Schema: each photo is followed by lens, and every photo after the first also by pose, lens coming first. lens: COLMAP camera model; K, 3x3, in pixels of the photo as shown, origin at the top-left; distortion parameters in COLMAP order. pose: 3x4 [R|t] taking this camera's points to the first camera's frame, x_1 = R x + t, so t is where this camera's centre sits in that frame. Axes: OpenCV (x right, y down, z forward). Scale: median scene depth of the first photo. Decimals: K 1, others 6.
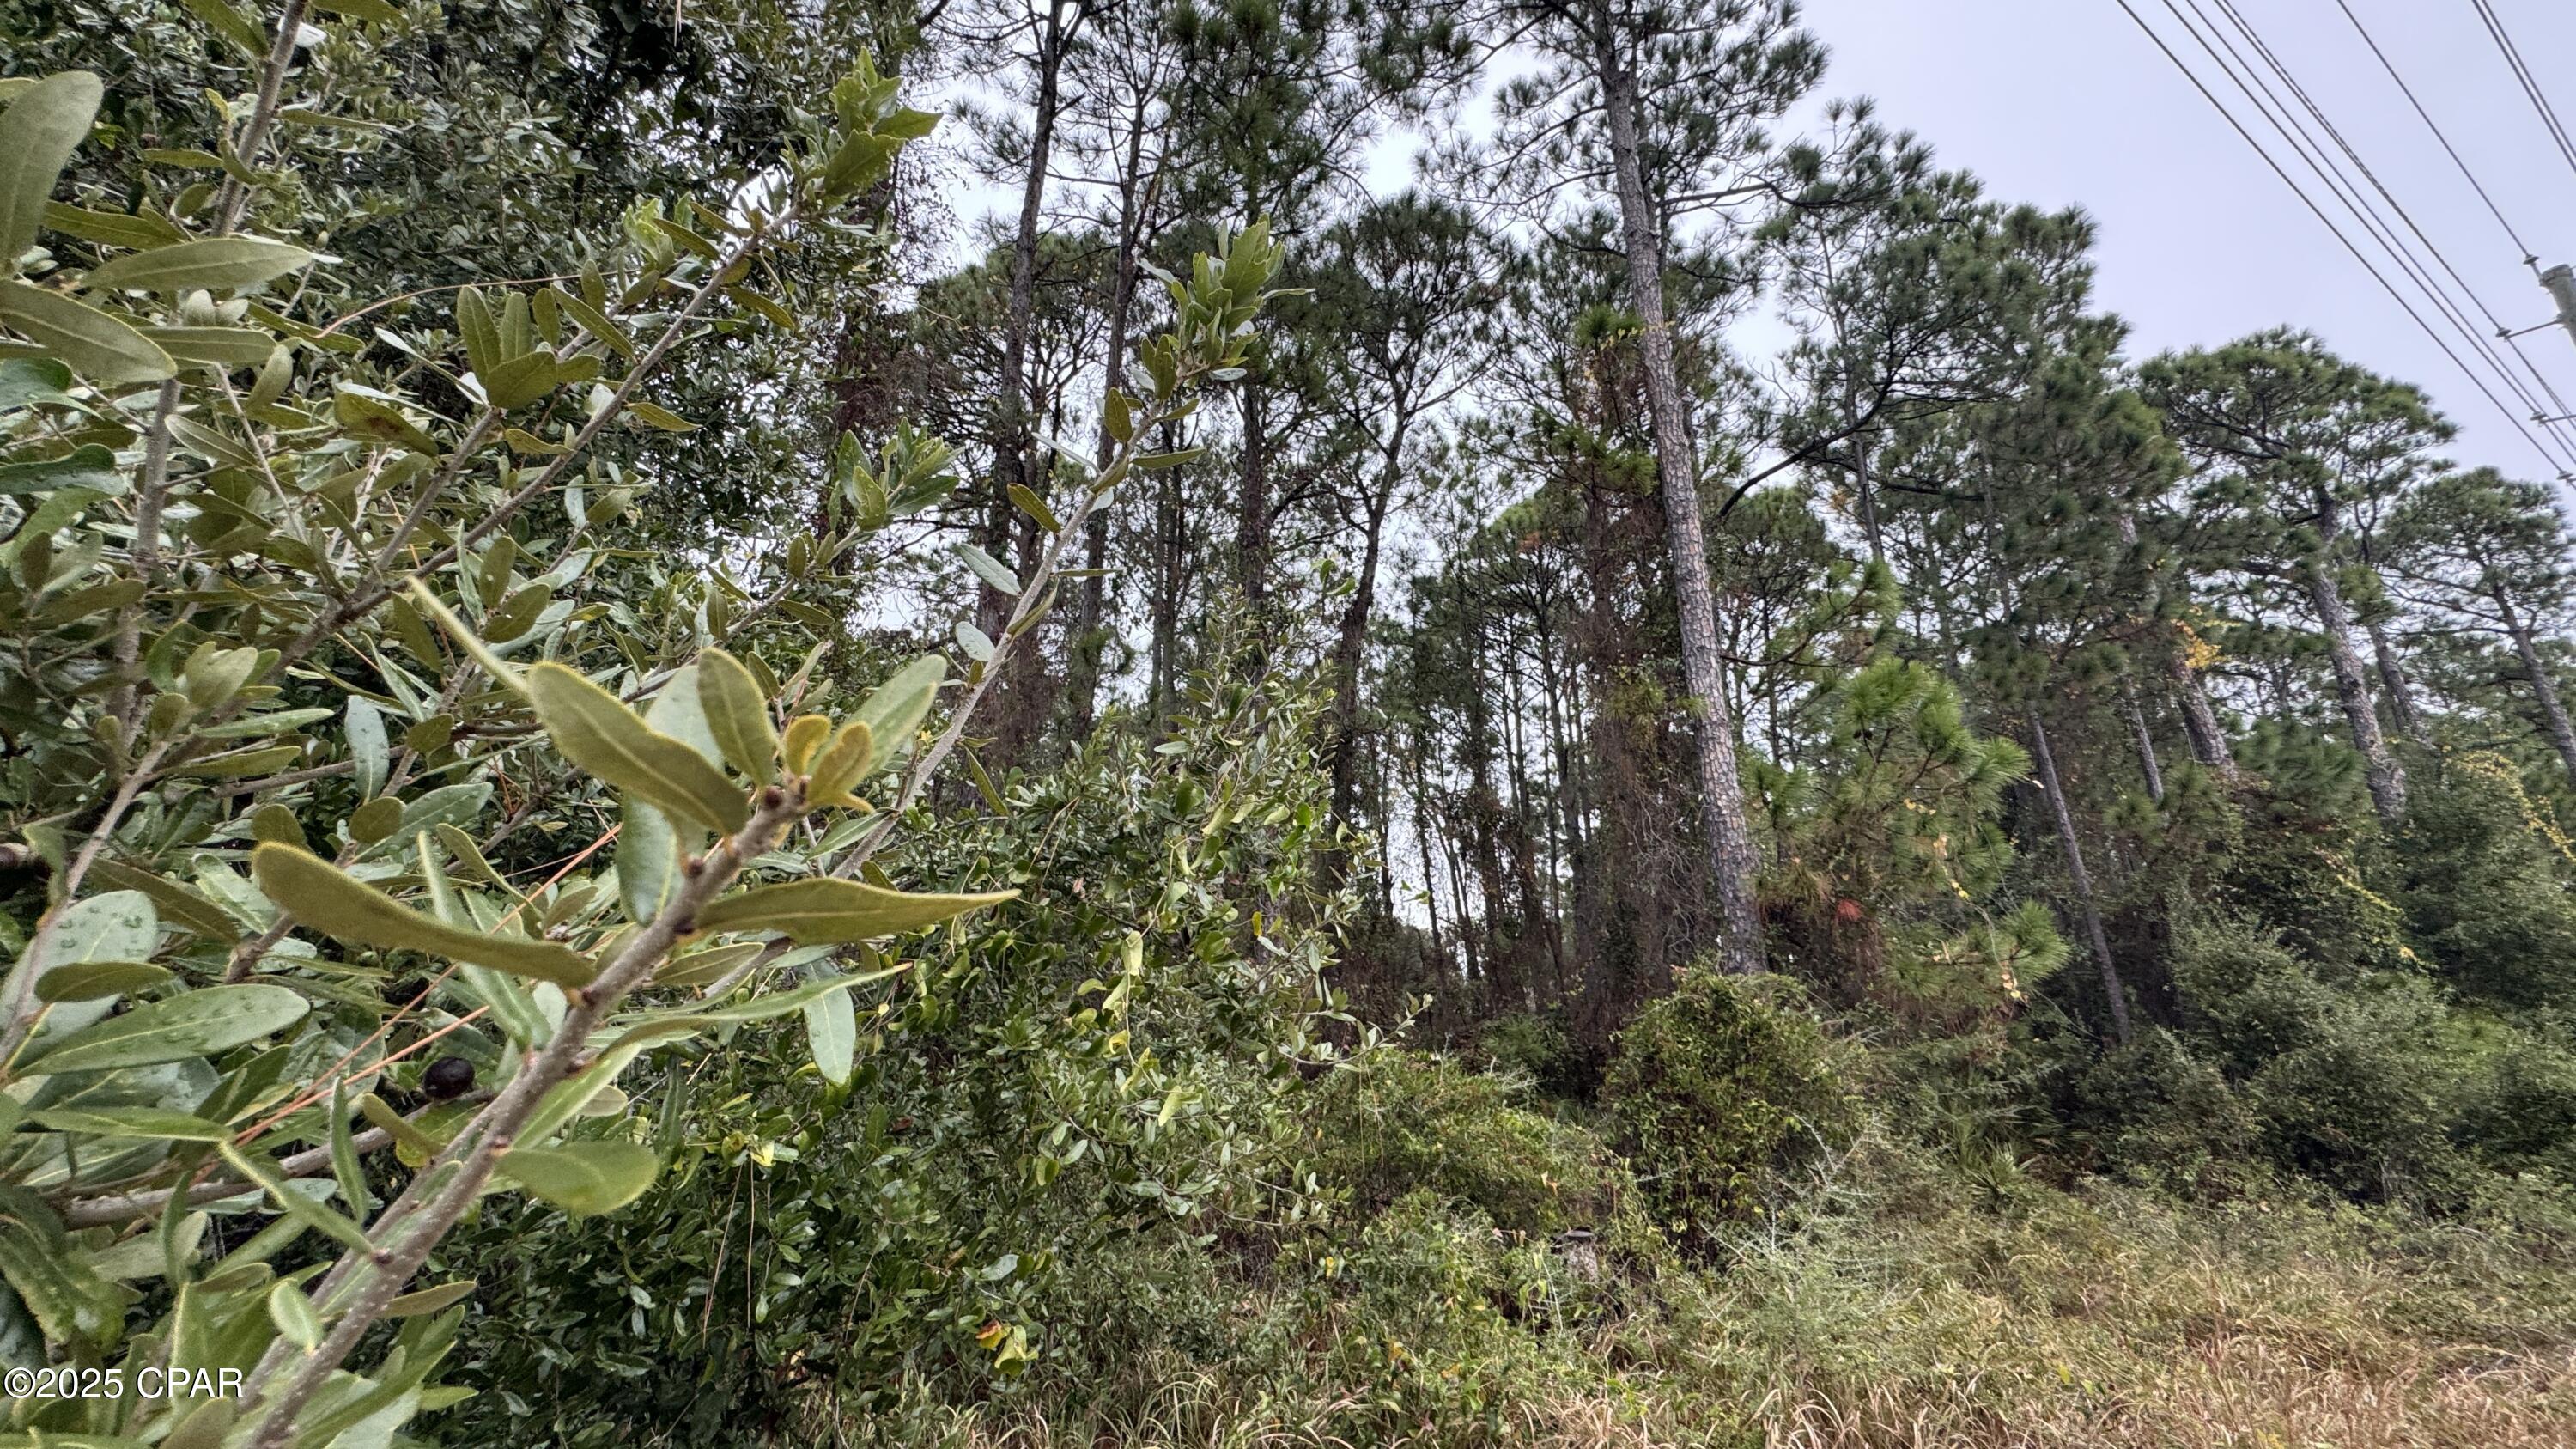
lens RADIAL K [[1044.6, 0, 1288.0], [0, 1044.6, 724.5], [0, 0, 1]] dist [0.000004, 0.000000]
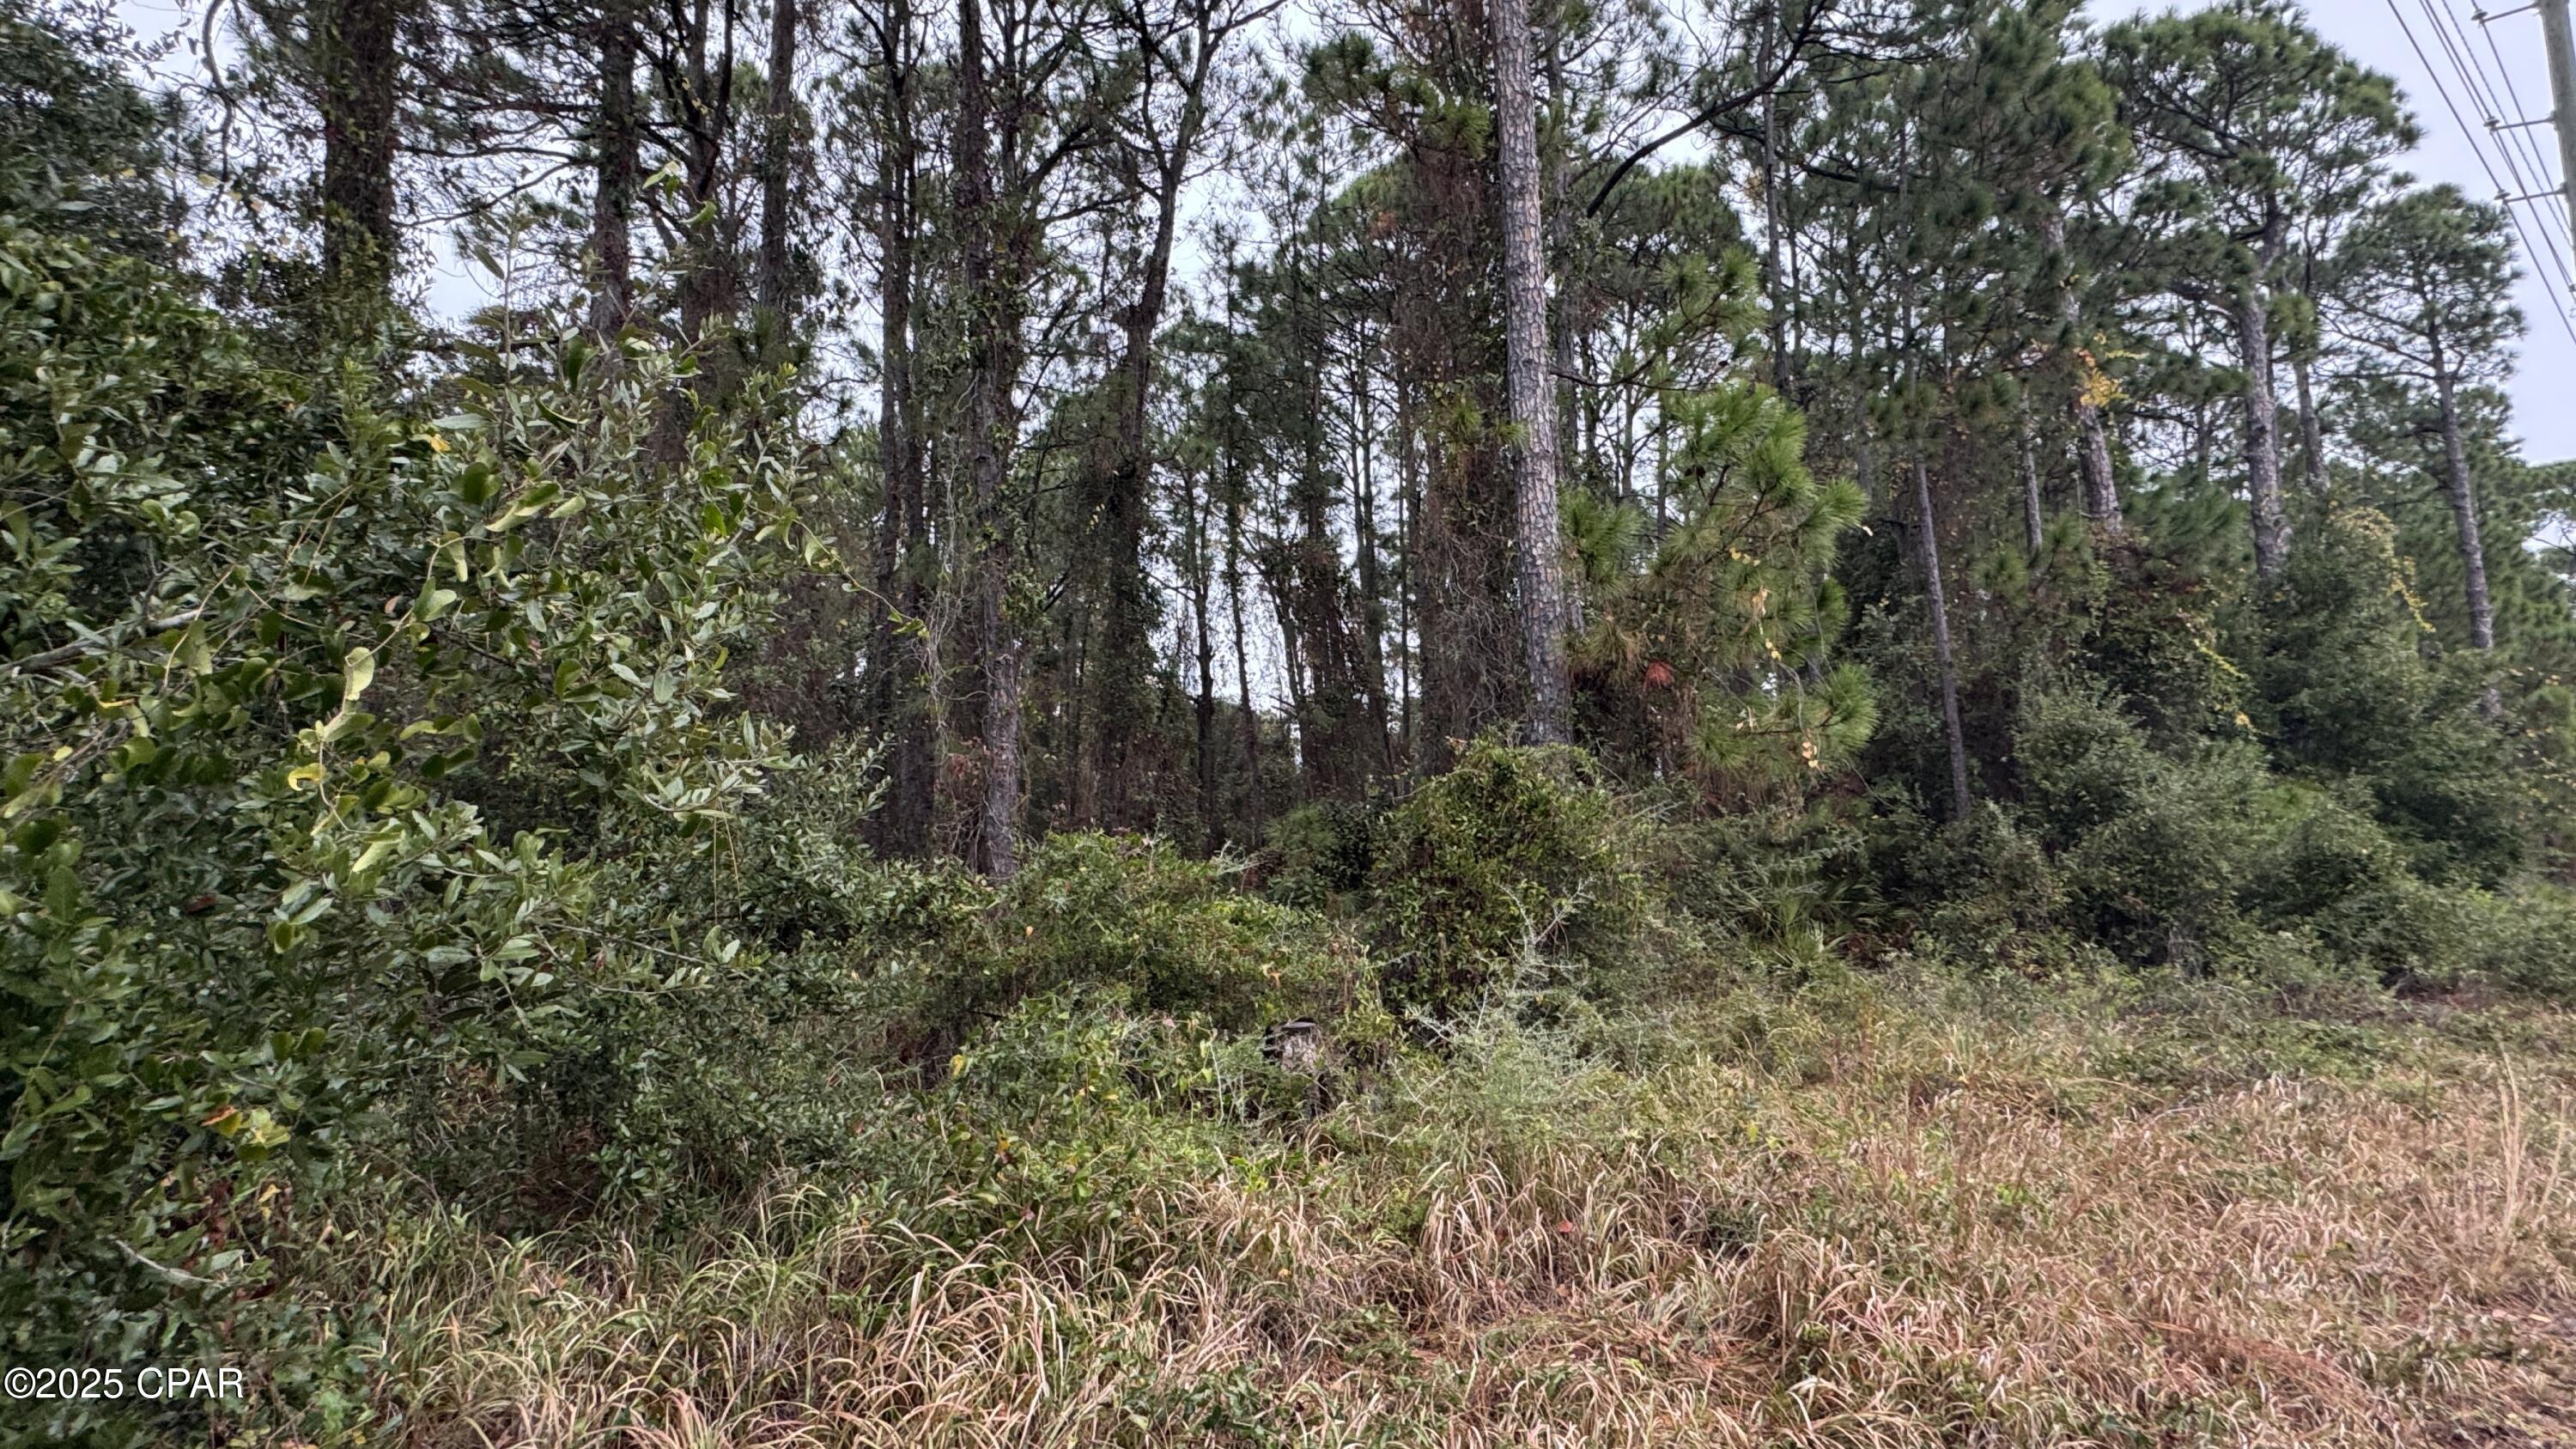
lens RADIAL K [[1283.1, 0, 1297.4], [0, 1283.1, 732.1], [0, 0, 1]] dist [0.000068, -0.000632]
pose [[0.989538, -0.011516, 0.143811, 0.030660], [-0.018435, 0.978546, 0.205204, 0.003475], [-0.143088, -0.205709, 0.968096, -0.004618]]
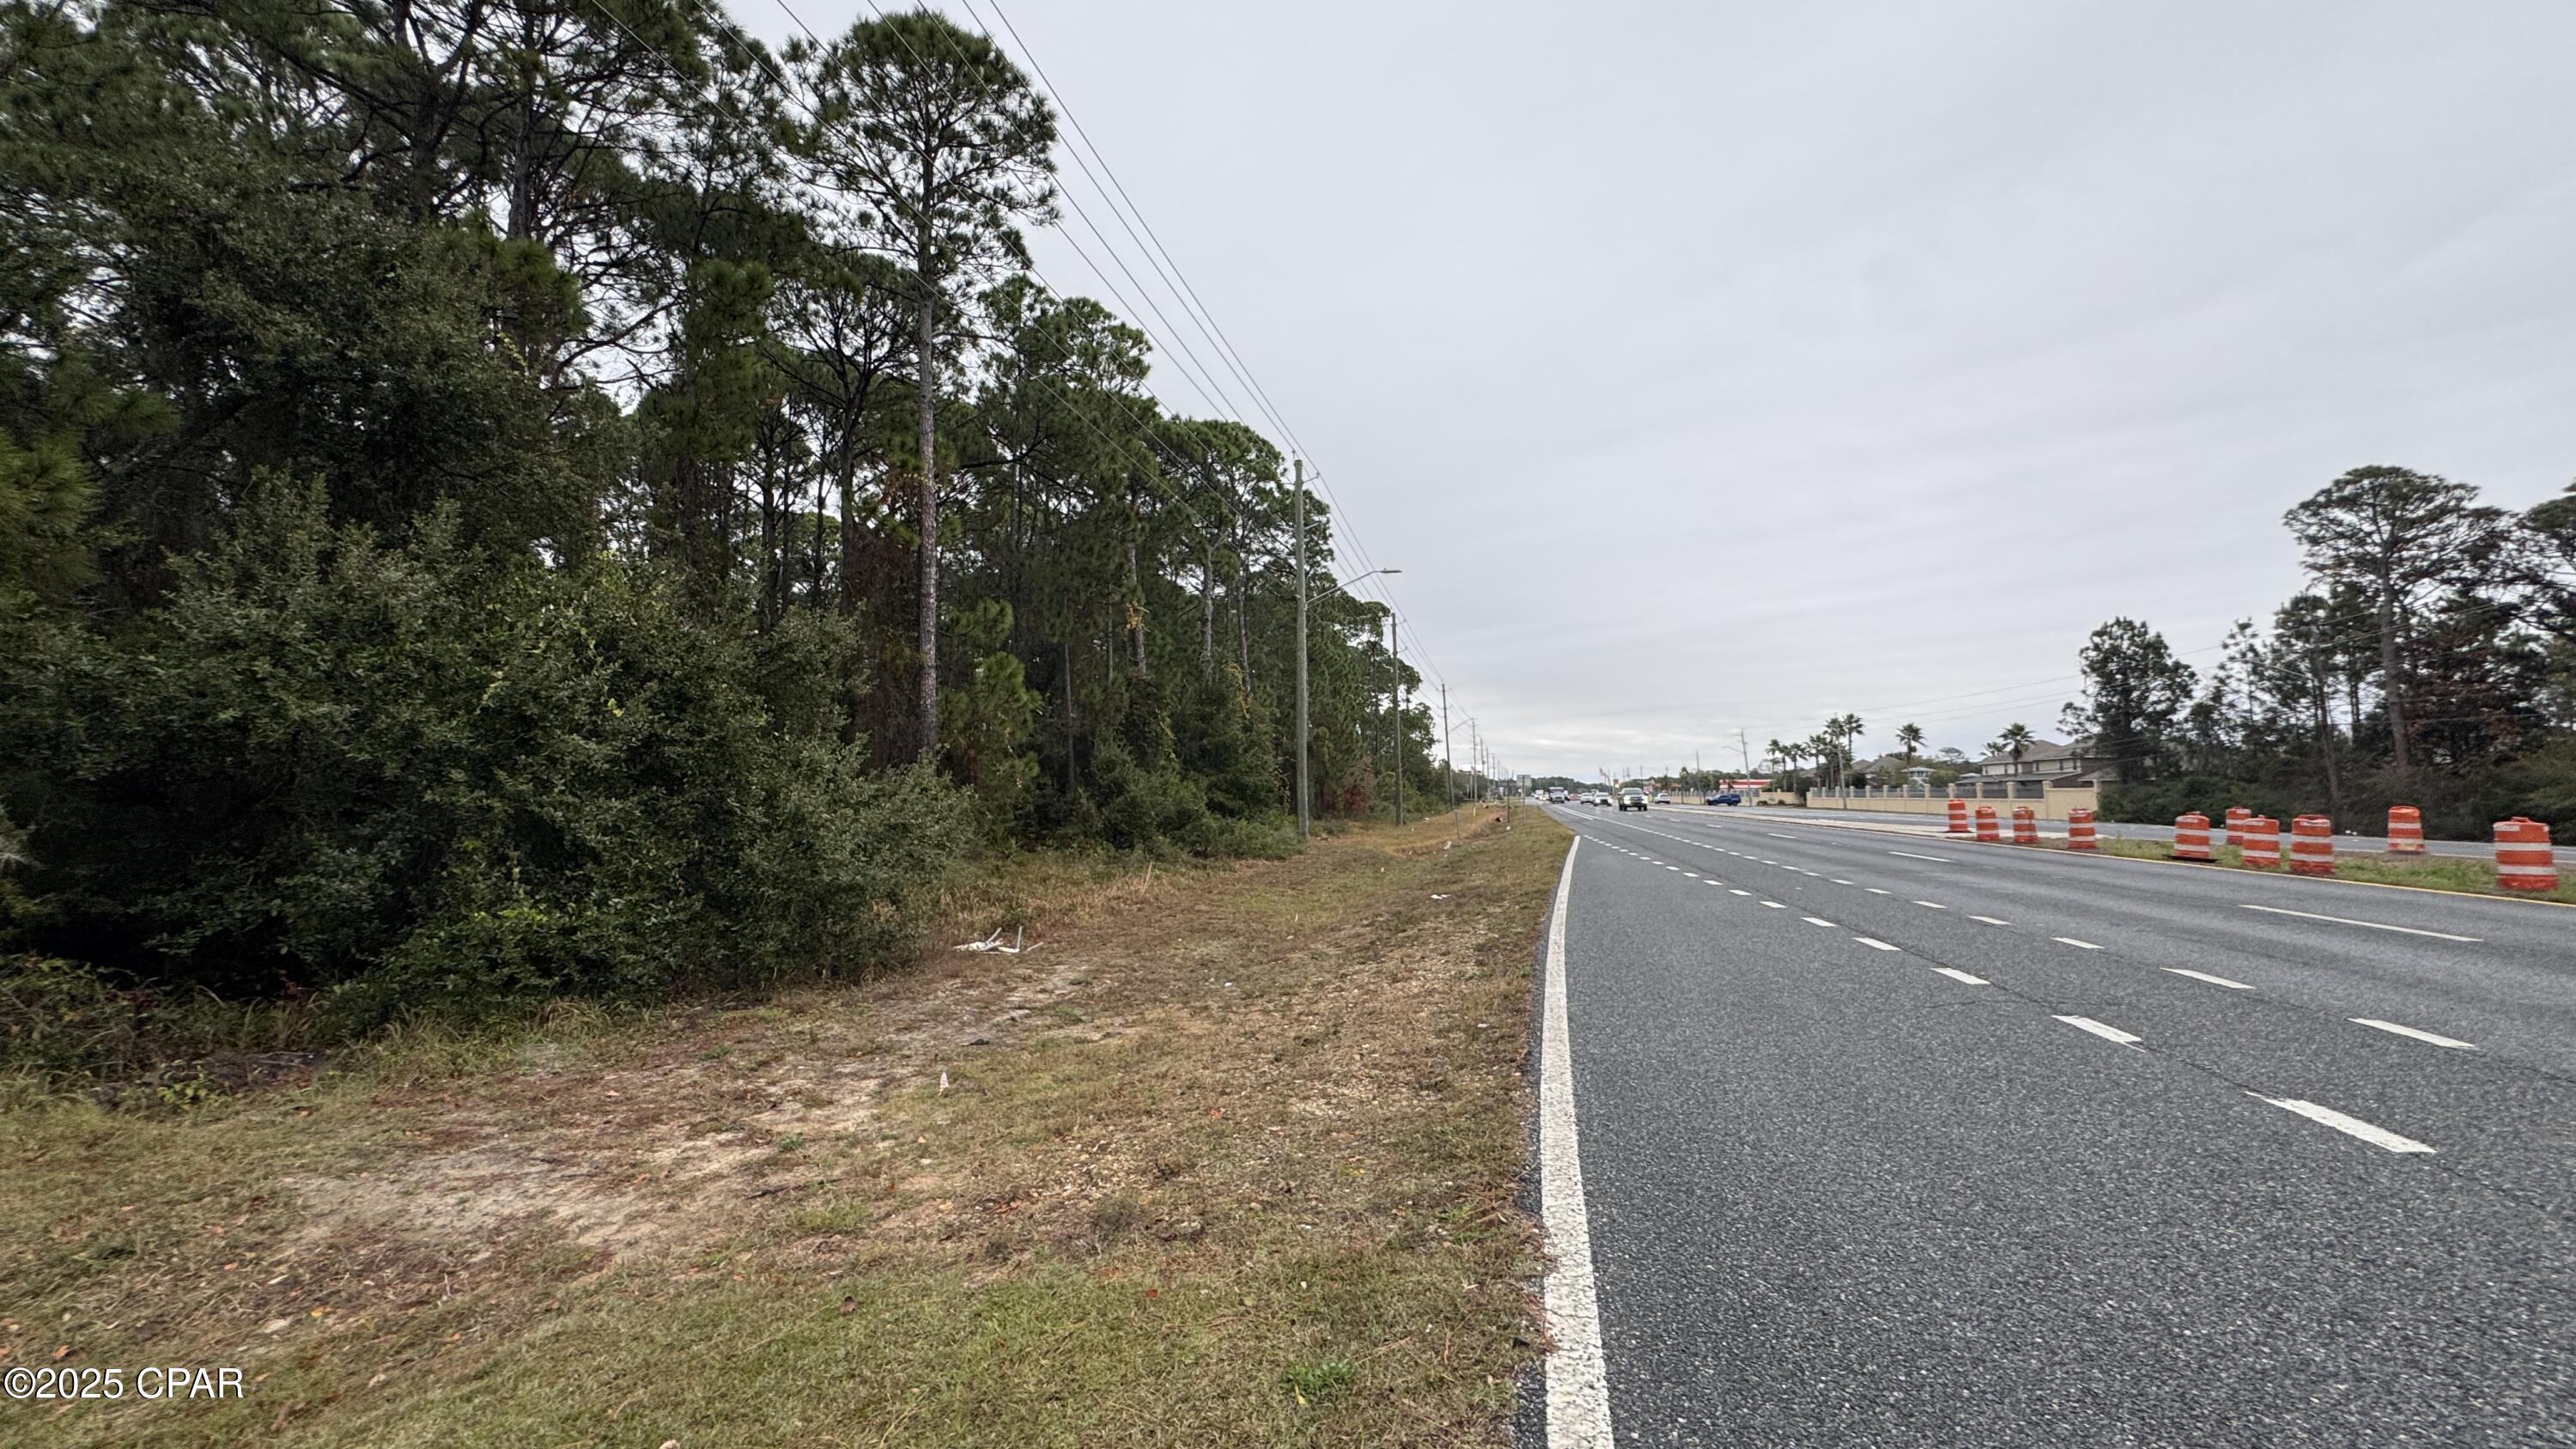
lens RADIAL K [[1044.6, 0, 1288.0], [0, 1044.6, 724.5], [0, 0, 1]] dist [0.000004, 0.000000]
pose [[0.697433, 0.027784, 0.716112, -0.292004], [-0.209944, 0.963330, 0.167091, -0.185054], [-0.685209, -0.266878, 0.677691, -0.482628]]
